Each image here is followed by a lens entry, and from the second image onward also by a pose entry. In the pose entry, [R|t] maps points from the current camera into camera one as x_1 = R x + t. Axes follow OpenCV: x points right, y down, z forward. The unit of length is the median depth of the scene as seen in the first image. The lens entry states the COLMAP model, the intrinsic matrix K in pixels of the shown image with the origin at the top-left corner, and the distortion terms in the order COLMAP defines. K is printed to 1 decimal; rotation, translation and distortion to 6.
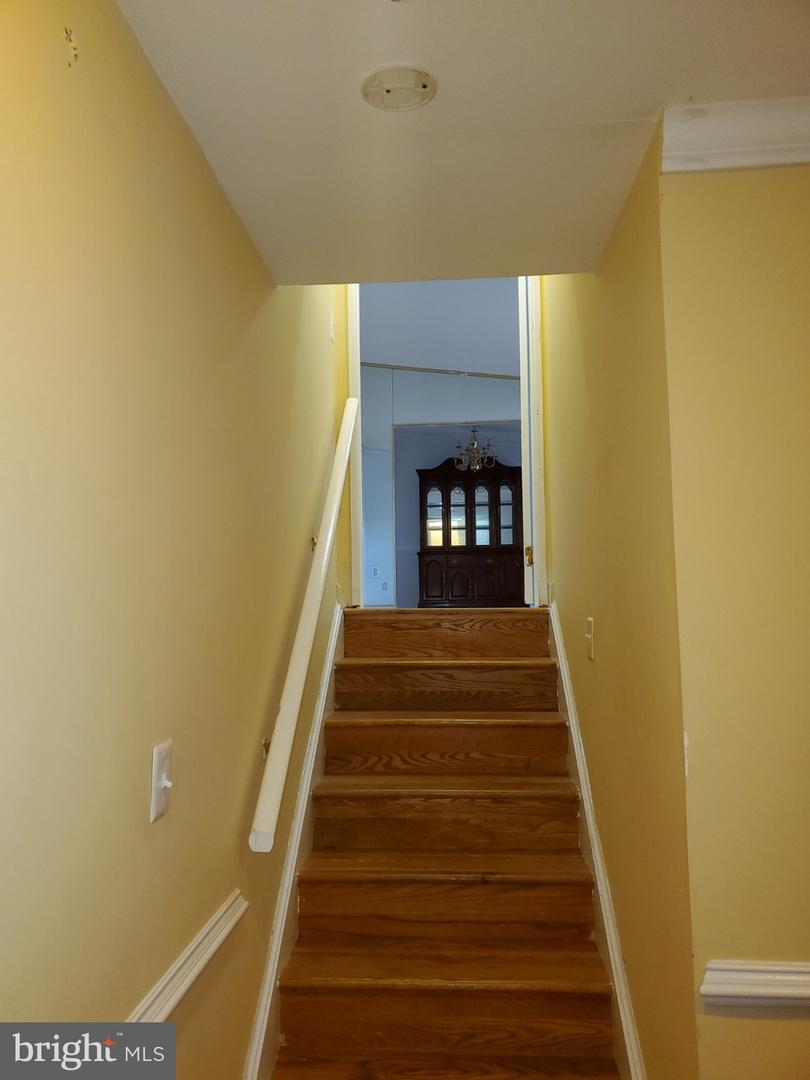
lens RADIAL K [[834.0, 0, 405.0], [0, 834.0, 540.0], [0, 0, 1]] dist [0.004389, -0.001143]
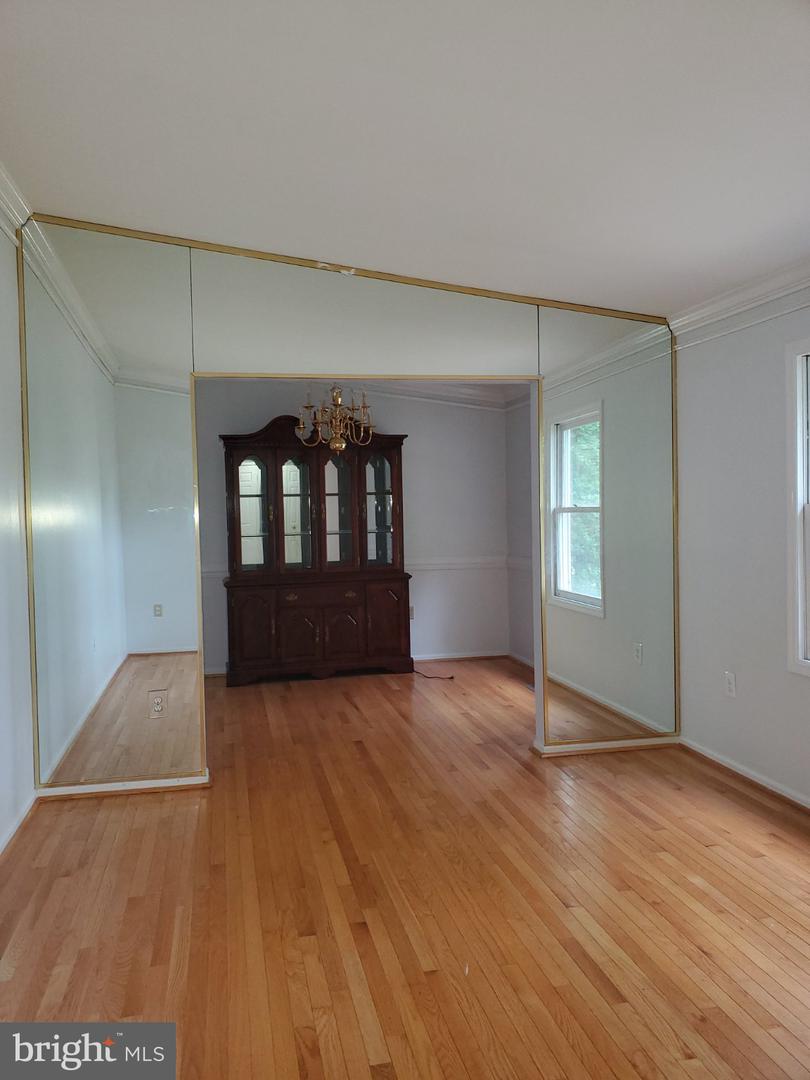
lens RADIAL K [[834.0, 0, 405.0], [0, 834.0, 540.0], [0, 0, 1]] dist [0.004389, -0.001143]
pose [[0.959795, -0.019205, 0.280044, -0.026659], [-0.016896, 0.991895, 0.125930, -0.087627], [-0.280193, -0.125599, 0.951692, 0.424041]]
